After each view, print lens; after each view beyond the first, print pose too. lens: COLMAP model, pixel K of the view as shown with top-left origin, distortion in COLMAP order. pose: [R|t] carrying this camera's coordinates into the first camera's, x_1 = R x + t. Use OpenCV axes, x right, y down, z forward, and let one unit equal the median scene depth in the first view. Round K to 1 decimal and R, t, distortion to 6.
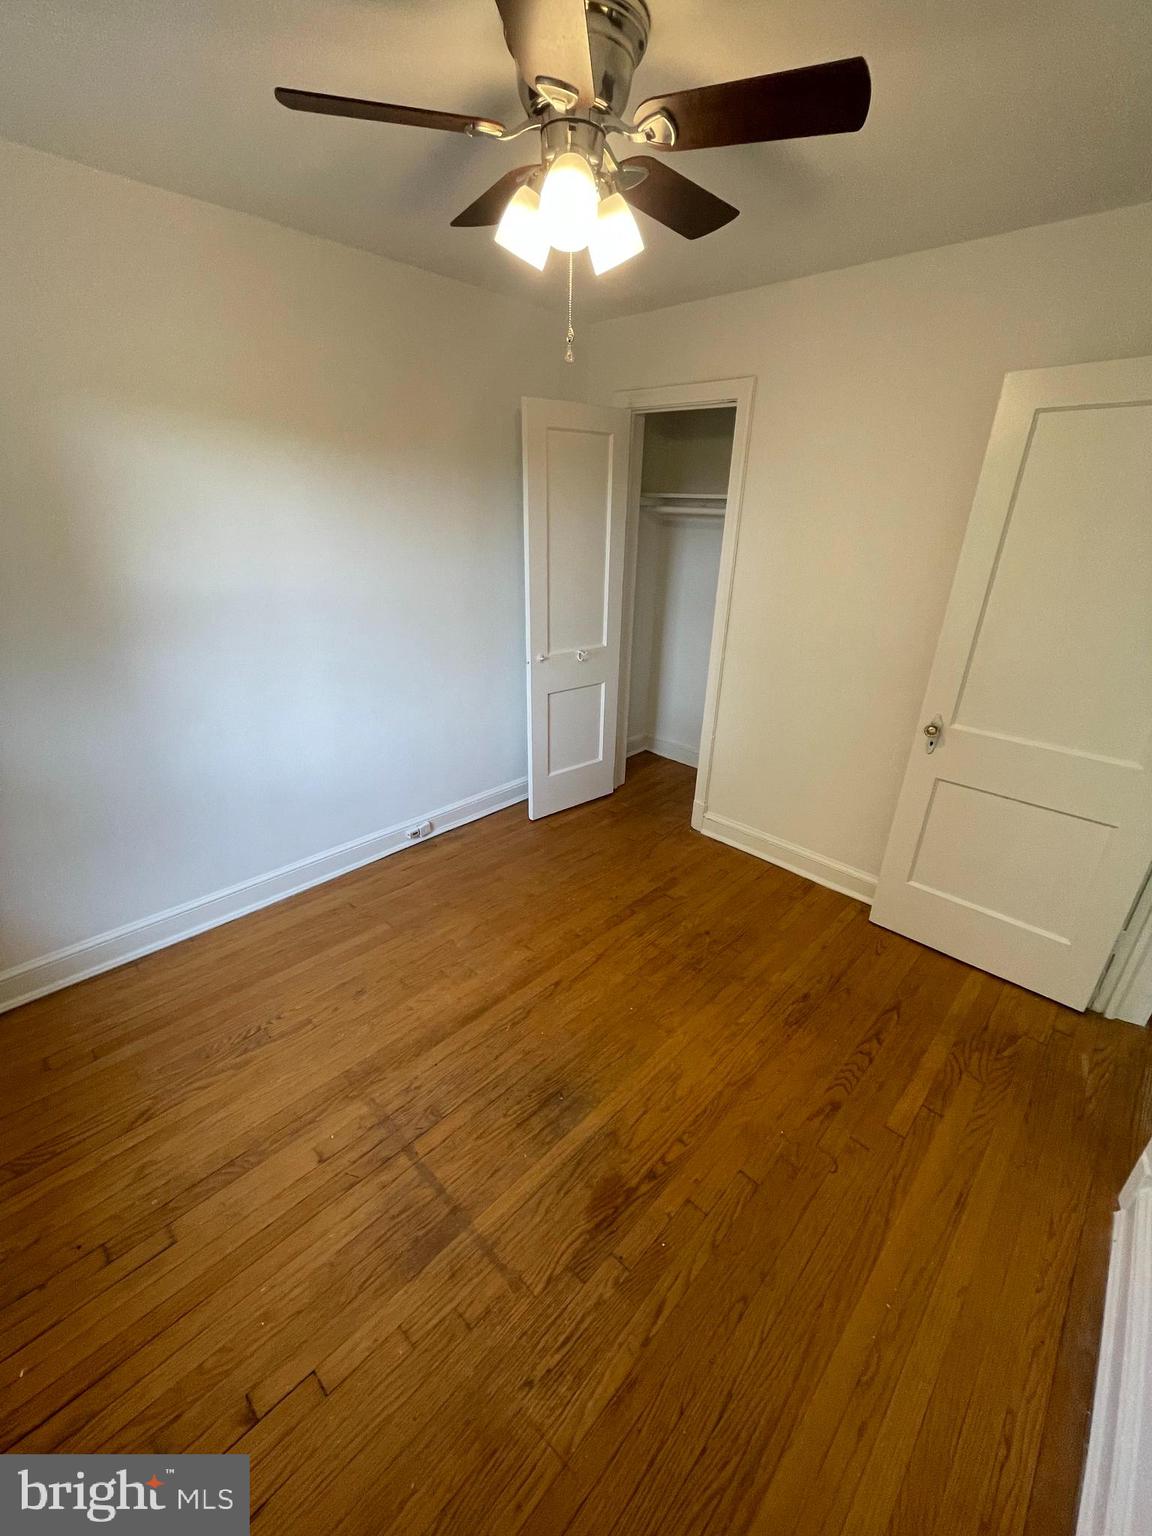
lens RADIAL K [[623.8, 0, 576.0], [0, 623.8, 768.0], [0, 0, 1]] dist [-0.003365, -0.001300]
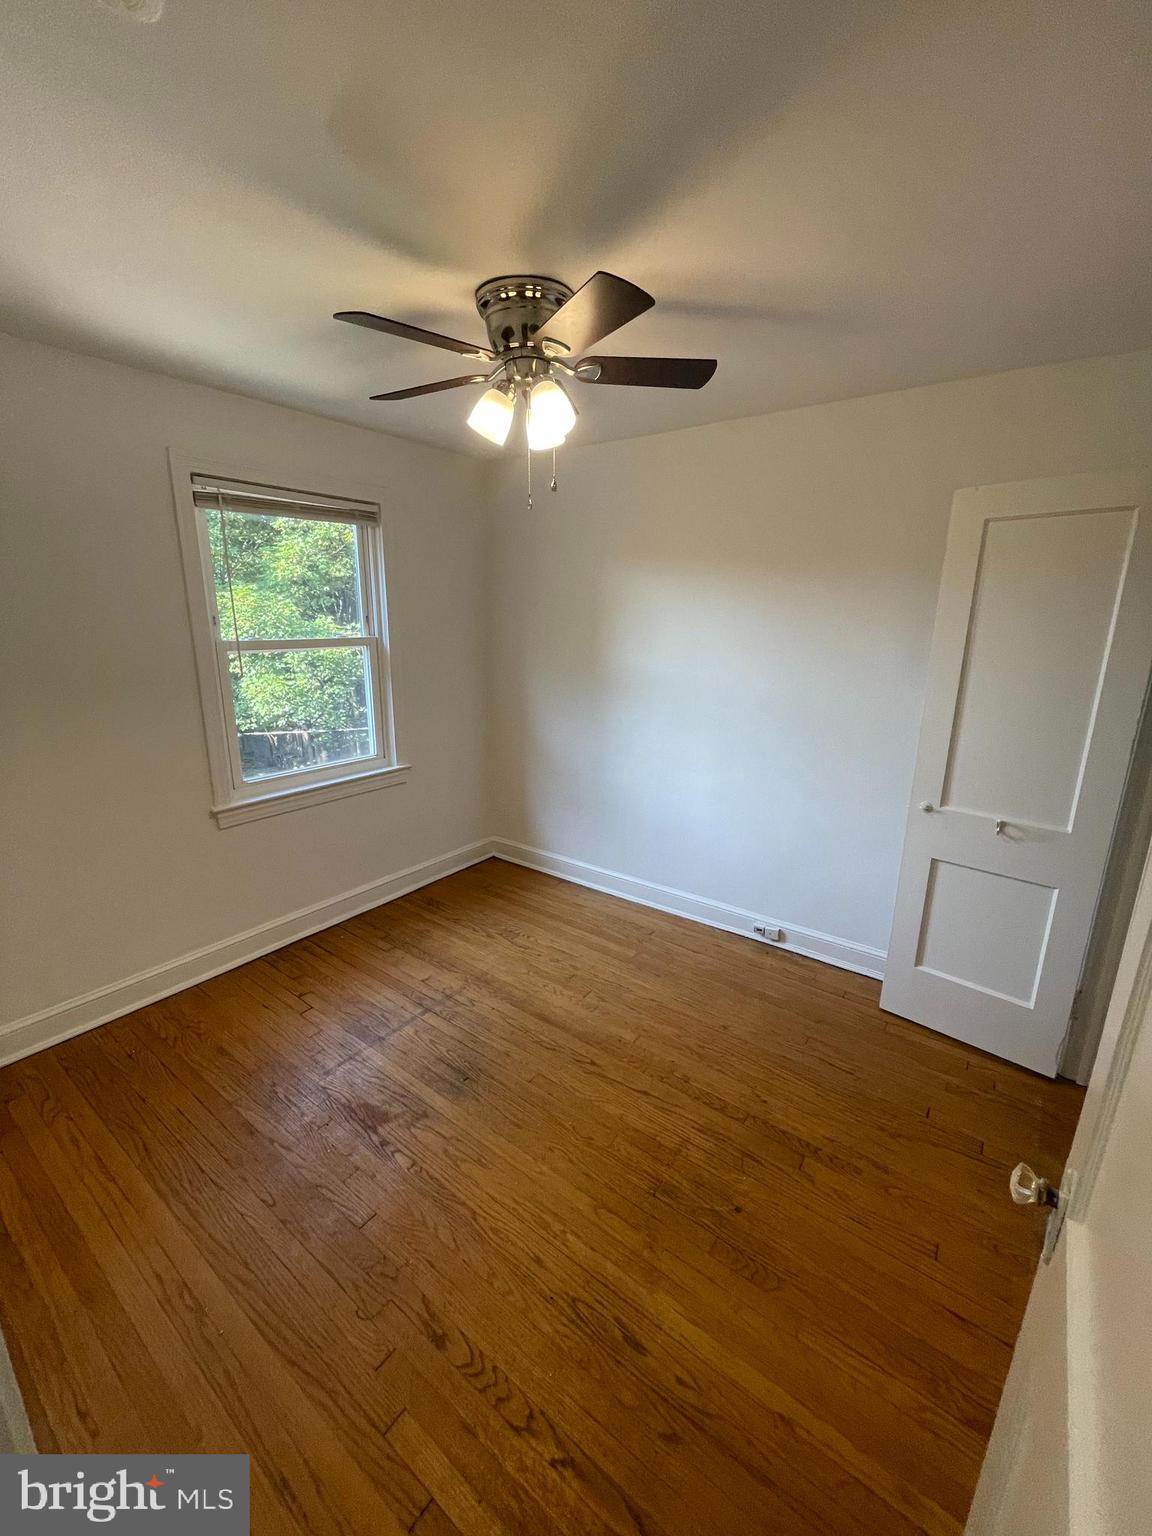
lens RADIAL K [[623.8, 0, 576.0], [0, 623.8, 768.0], [0, 0, 1]] dist [-0.003365, -0.001300]
pose [[0.119812, 0.222035, -0.967650, 0.888606], [-0.391821, 0.906127, 0.159403, -0.250678], [0.912207, 0.360047, 0.195563, 0.648455]]
